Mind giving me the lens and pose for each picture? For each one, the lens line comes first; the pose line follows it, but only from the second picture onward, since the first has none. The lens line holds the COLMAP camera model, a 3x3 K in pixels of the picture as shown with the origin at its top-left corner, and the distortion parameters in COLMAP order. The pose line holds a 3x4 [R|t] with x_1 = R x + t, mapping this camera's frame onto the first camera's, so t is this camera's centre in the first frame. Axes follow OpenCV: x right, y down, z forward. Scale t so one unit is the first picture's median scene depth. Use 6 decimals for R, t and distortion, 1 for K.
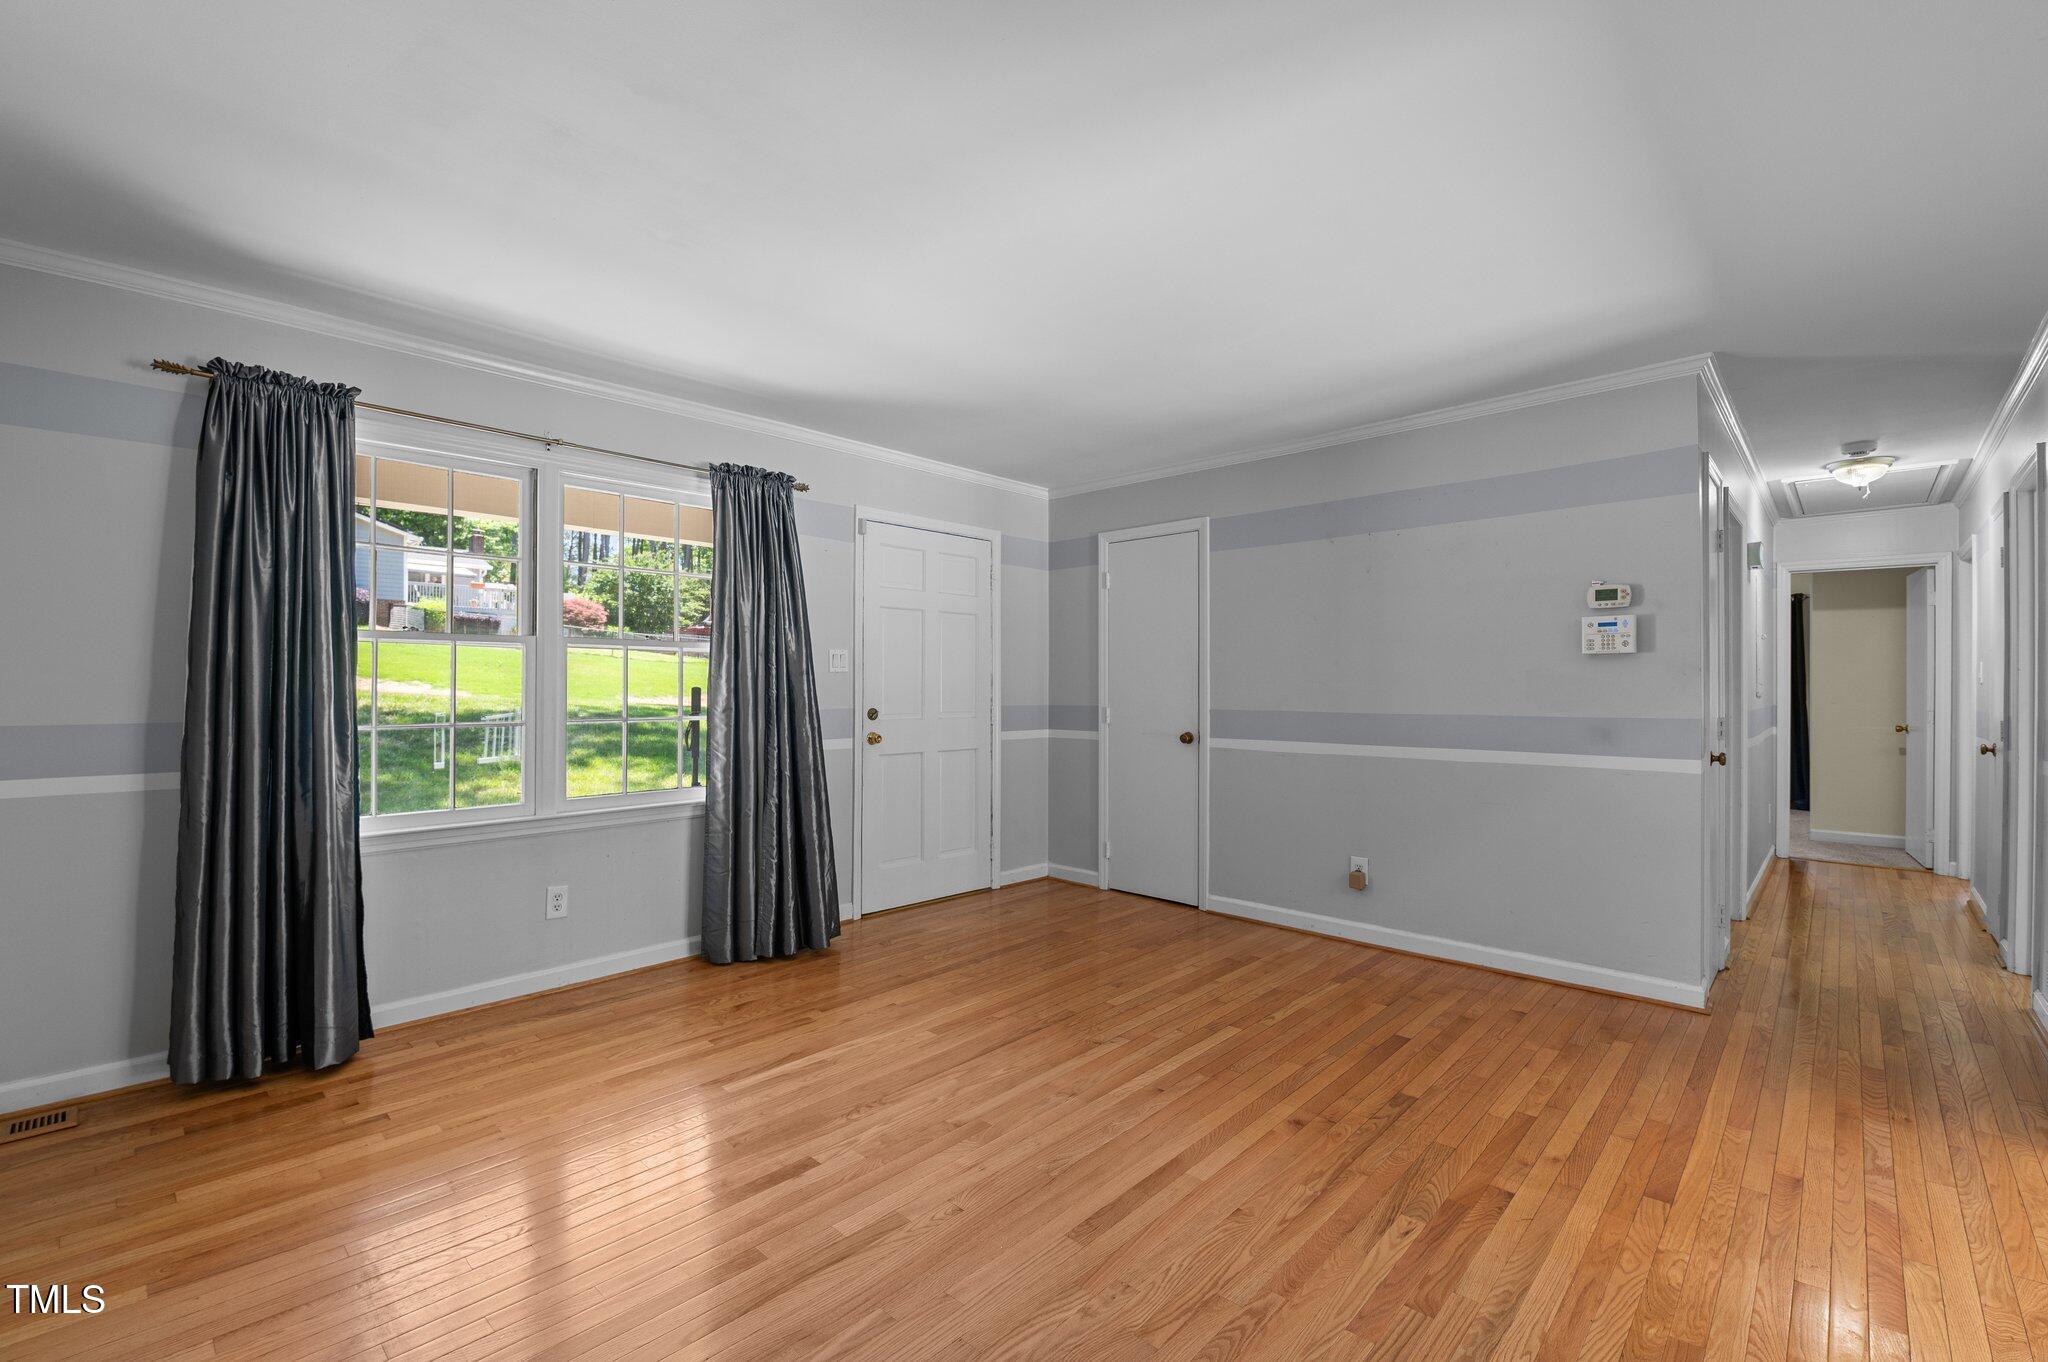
lens RADIAL K [[882.4, 0, 1016.3], [0, 882.4, 682.6], [0, 0, 1]] dist [-0.012887, -0.005140]
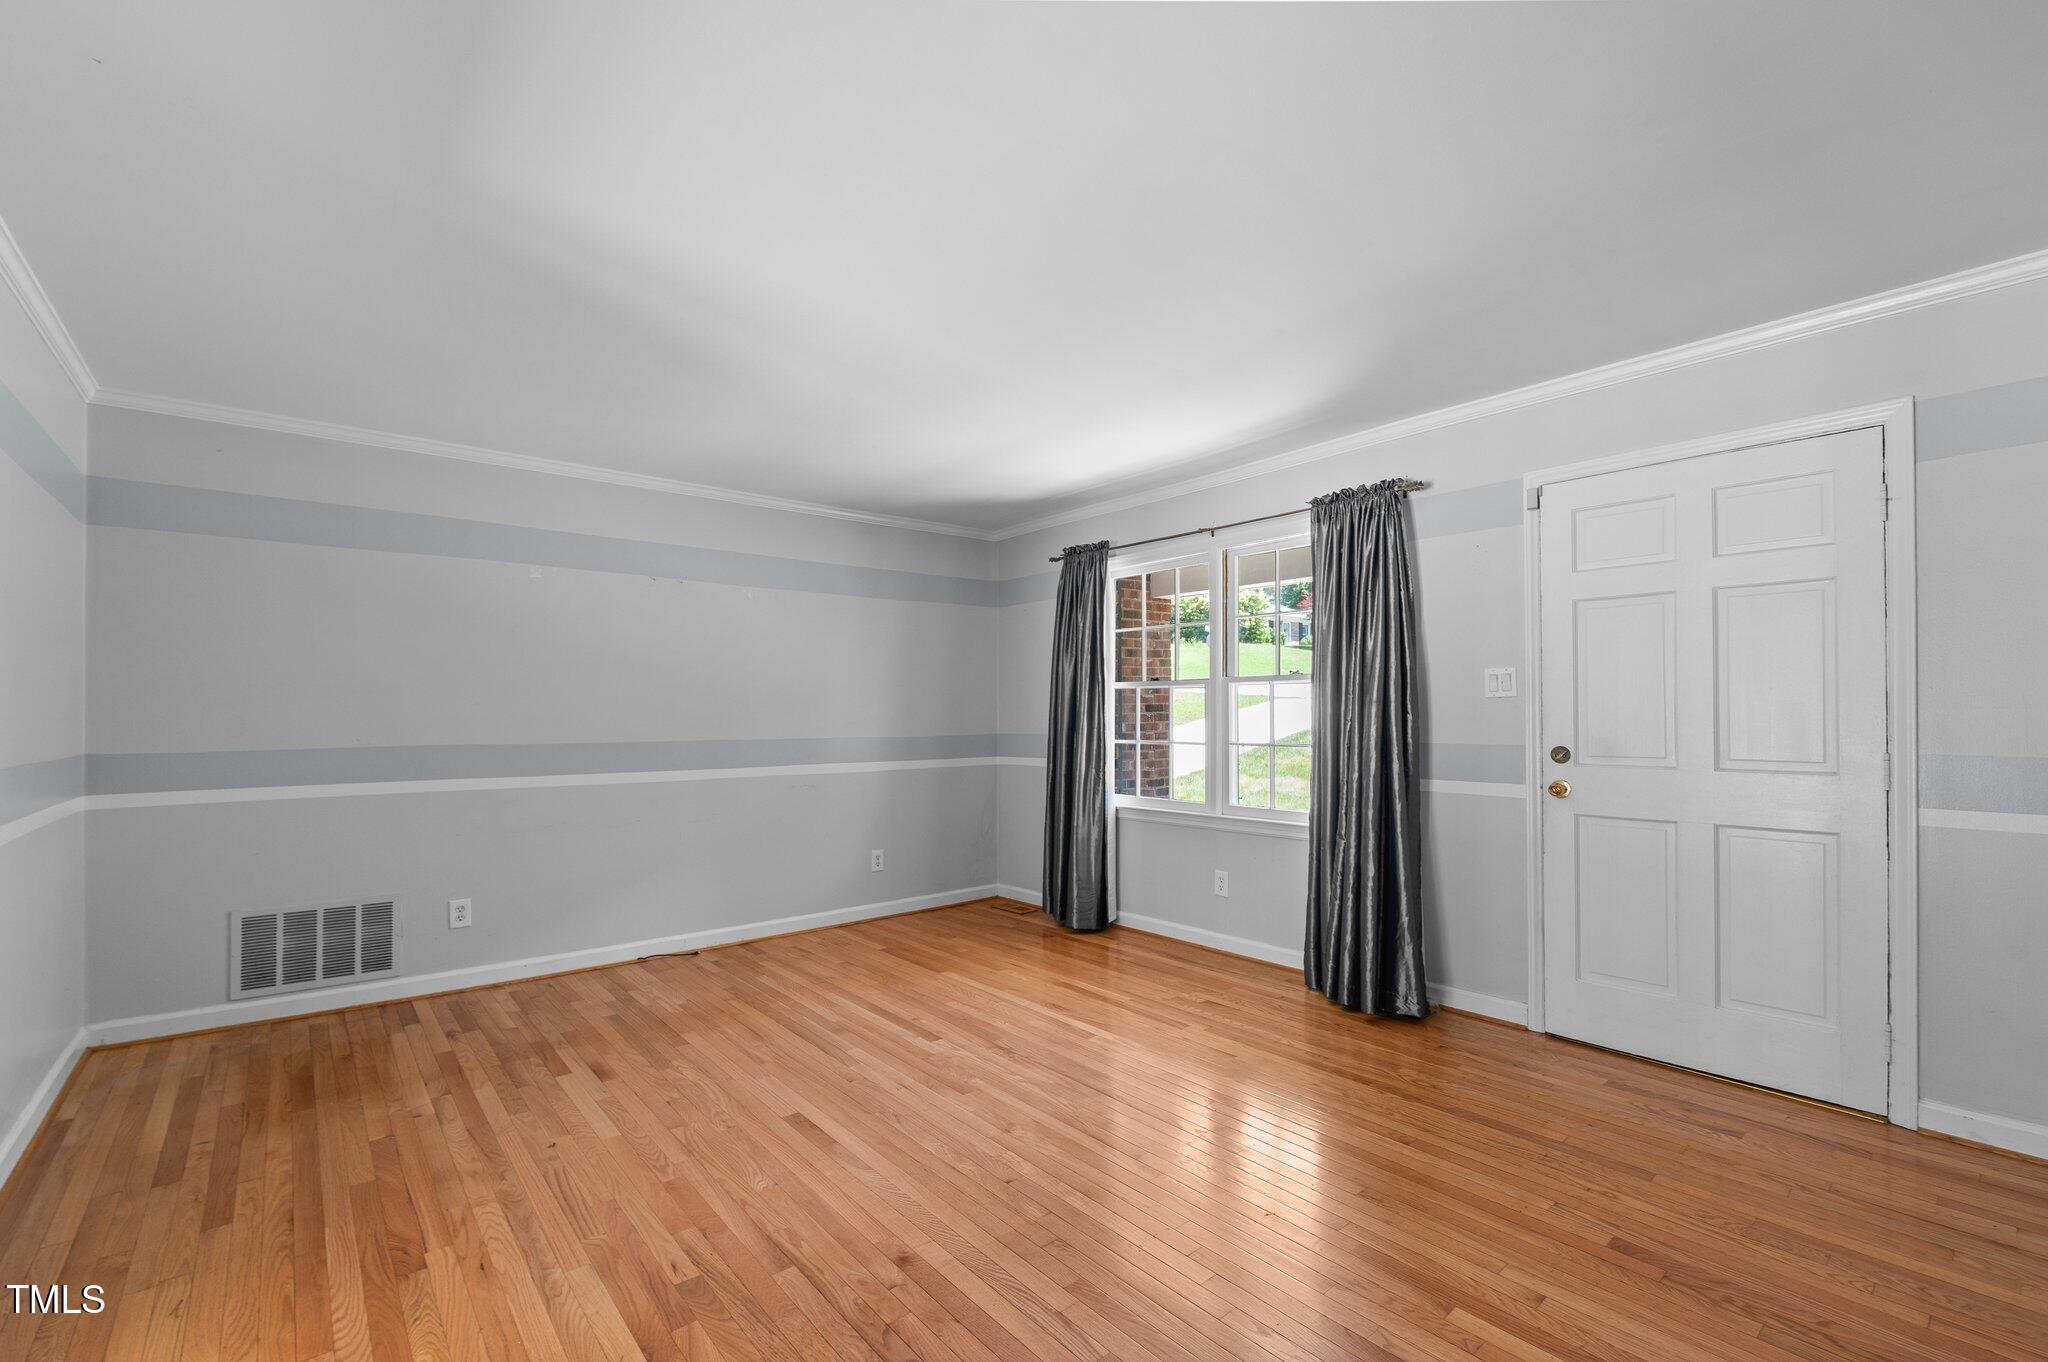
lens RADIAL K [[882.4, 0, 1015.1], [0, 882.4, 693.6], [0, 0, 1]] dist [-0.012887, -0.005140]
pose [[-0.134016, -0.027963, -0.990585, 0.735111], [0.001616, 0.999594, -0.028436, 0.007328], [0.990978, -0.005411, -0.133916, 0.803359]]
